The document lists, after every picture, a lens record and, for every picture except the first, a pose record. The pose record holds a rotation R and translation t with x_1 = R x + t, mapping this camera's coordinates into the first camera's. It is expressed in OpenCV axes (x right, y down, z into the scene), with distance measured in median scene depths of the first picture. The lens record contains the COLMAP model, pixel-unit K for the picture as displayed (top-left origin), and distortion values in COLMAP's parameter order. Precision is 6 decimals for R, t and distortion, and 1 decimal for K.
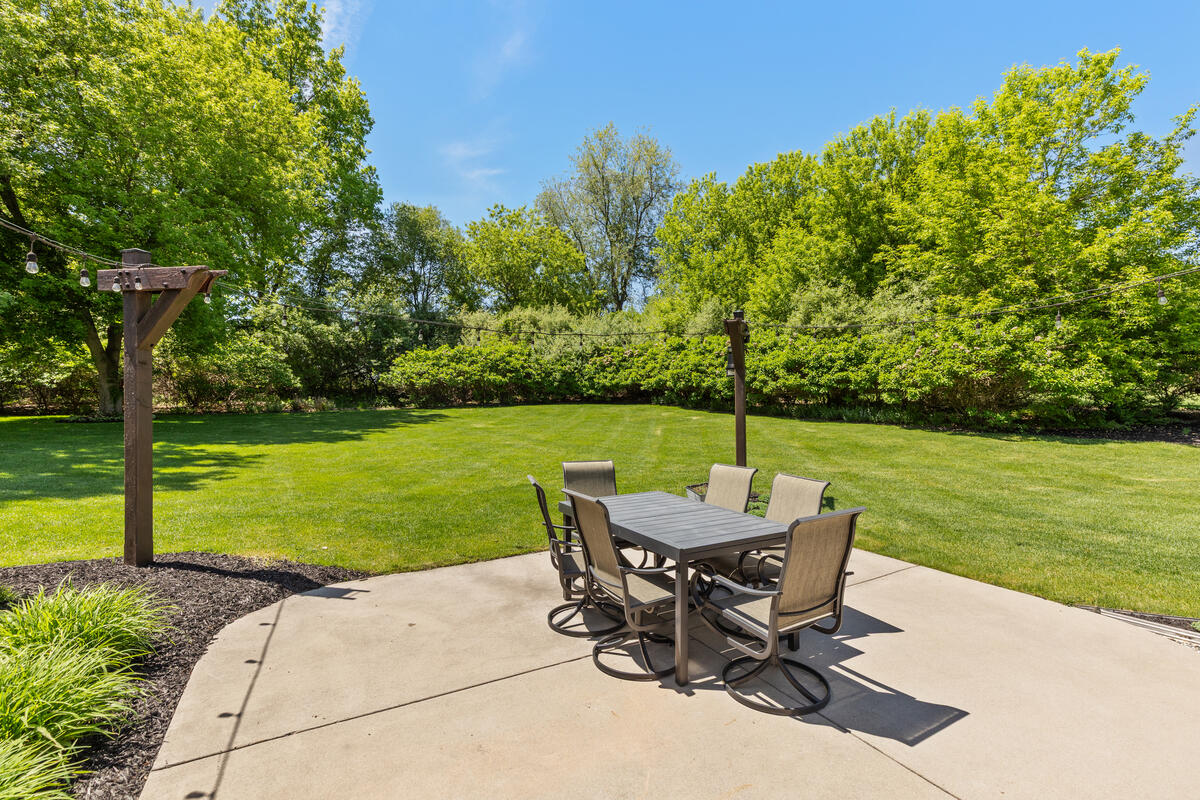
lens RADIAL K [[532.2, 0, 627.3], [0, 532.2, 401.2], [0, 0, 1]] dist [-0.001168, -0.000342]
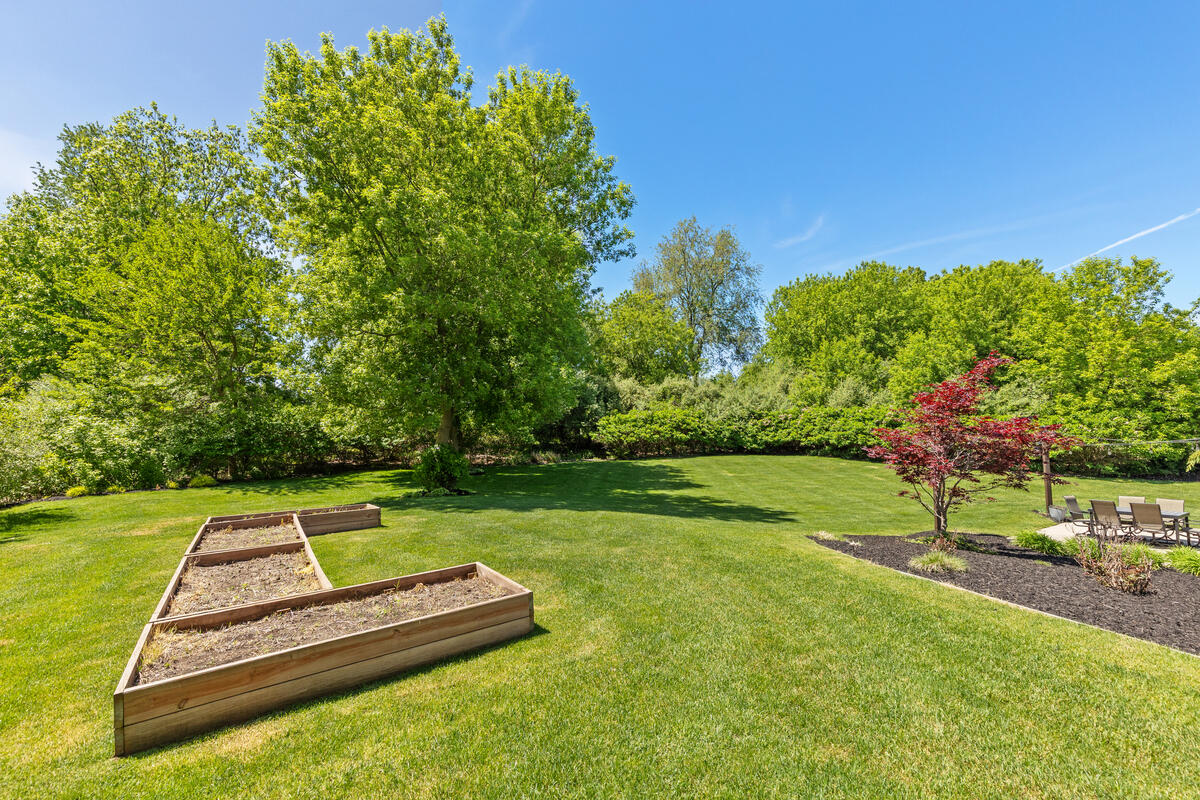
lens RADIAL K [[532.2, 0, 627.3], [0, 532.2, 401.2], [0, 0, 1]] dist [-0.001168, -0.000342]
pose [[0.997929, -0.000940, 0.064312, -0.476311], [0.005623, 0.997339, -0.072684, -0.034921], [-0.064072, 0.072895, 0.995279, -0.310537]]
